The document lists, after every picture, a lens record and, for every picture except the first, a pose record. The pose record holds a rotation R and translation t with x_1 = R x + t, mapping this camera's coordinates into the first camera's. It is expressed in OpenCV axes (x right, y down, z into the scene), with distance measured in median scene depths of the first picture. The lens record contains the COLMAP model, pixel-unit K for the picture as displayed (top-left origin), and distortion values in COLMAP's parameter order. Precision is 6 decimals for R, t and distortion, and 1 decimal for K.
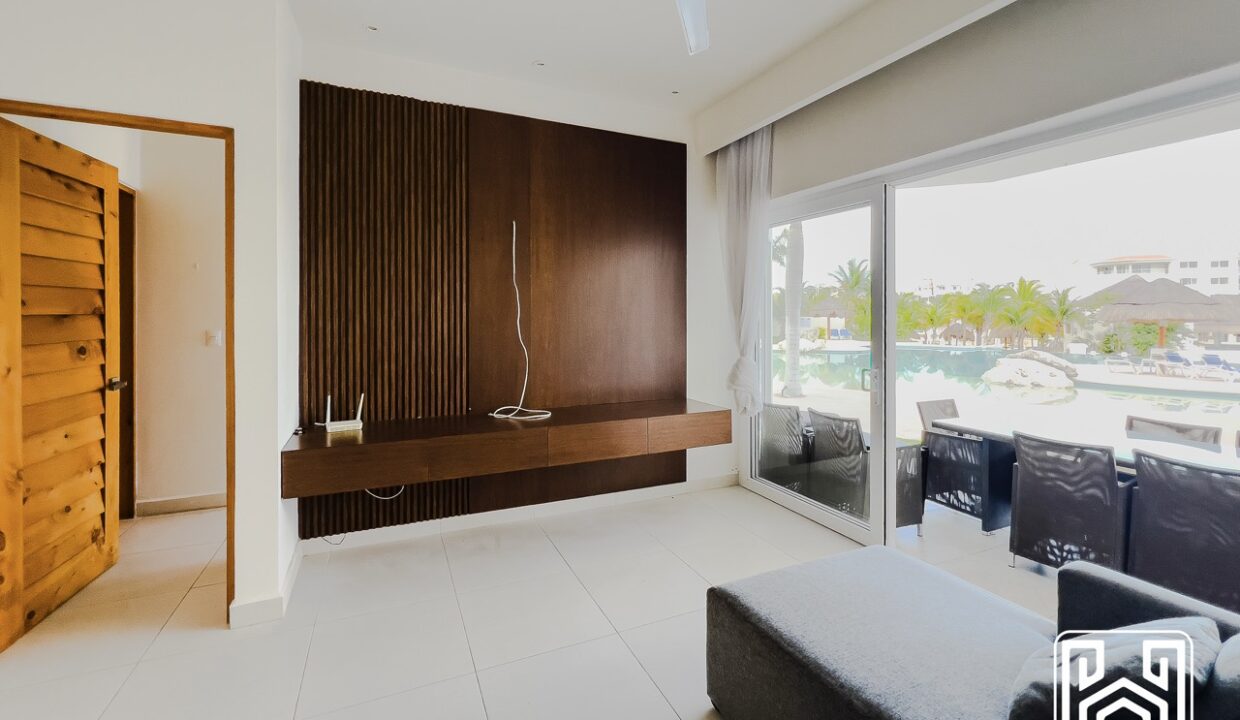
lens RADIAL K [[526.3, 0, 637.9], [0, 526.3, 320.1], [0, 0, 1]] dist [-0.003905, 0.001206]
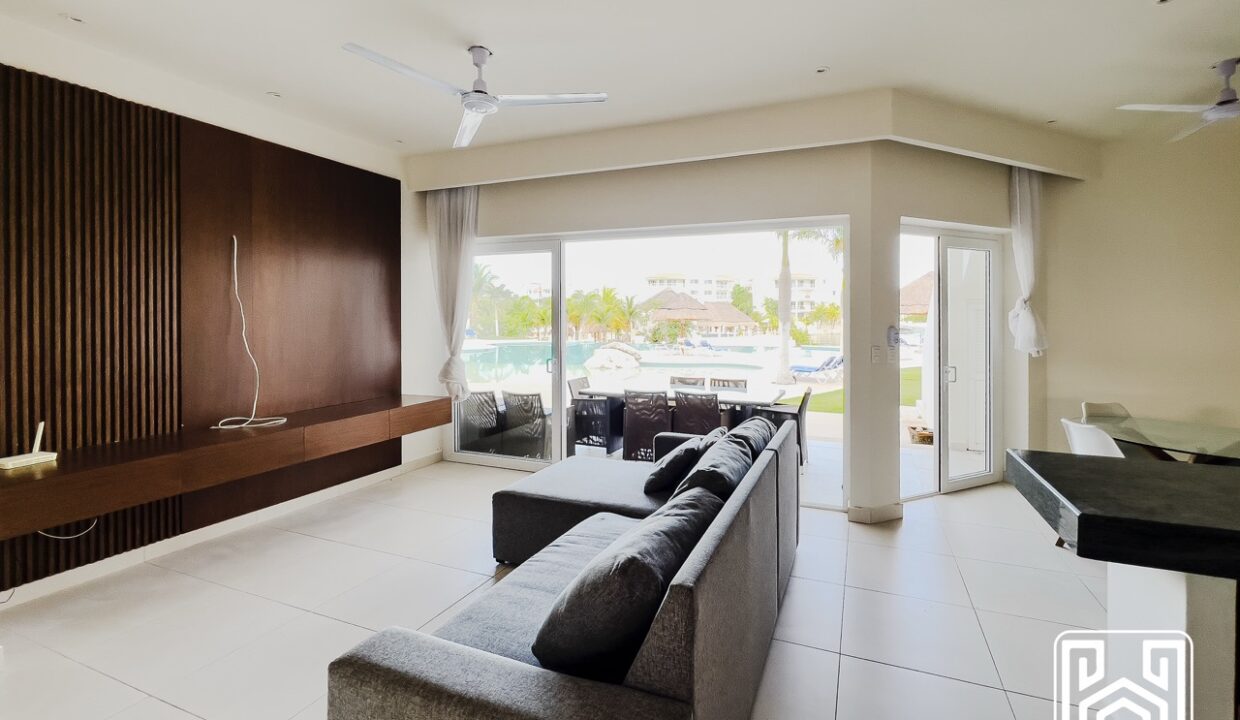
lens RADIAL K [[507.6, 0, 676.5], [0, 507.6, 325.2], [0, 0, 1]] dist [-0.007449, 0.001318]
pose [[0.715154, -0.015206, 0.698802, -0.333614], [0.007631, 0.999874, 0.013947, -0.023815], [-0.698926, -0.004642, 0.715179, -0.323377]]
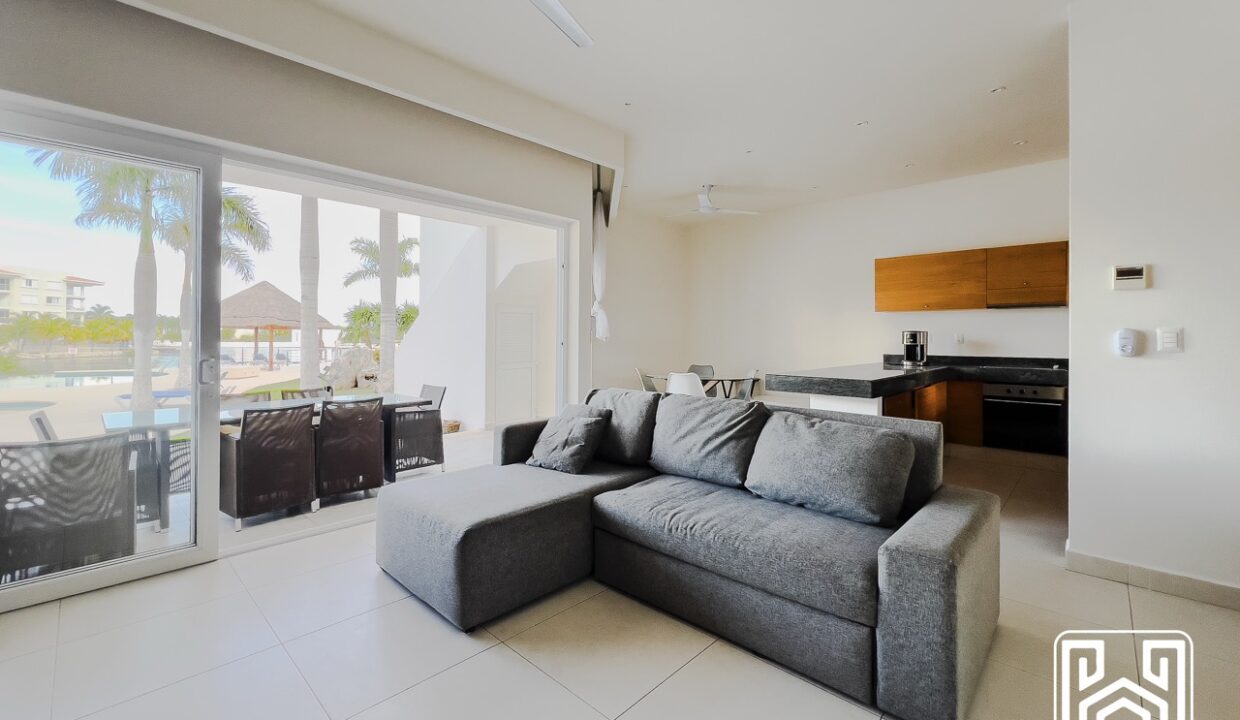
lens RADIAL K [[507.6, 0, 618.1], [0, 507.6, 339.5], [0, 0, 1]] dist [-0.007449, 0.001318]
pose [[-0.362912, -0.009979, 0.931770, -0.590060], [0.002904, 0.999926, 0.011840, 0.053448], [-0.931819, 0.007003, -0.362856, 0.670026]]
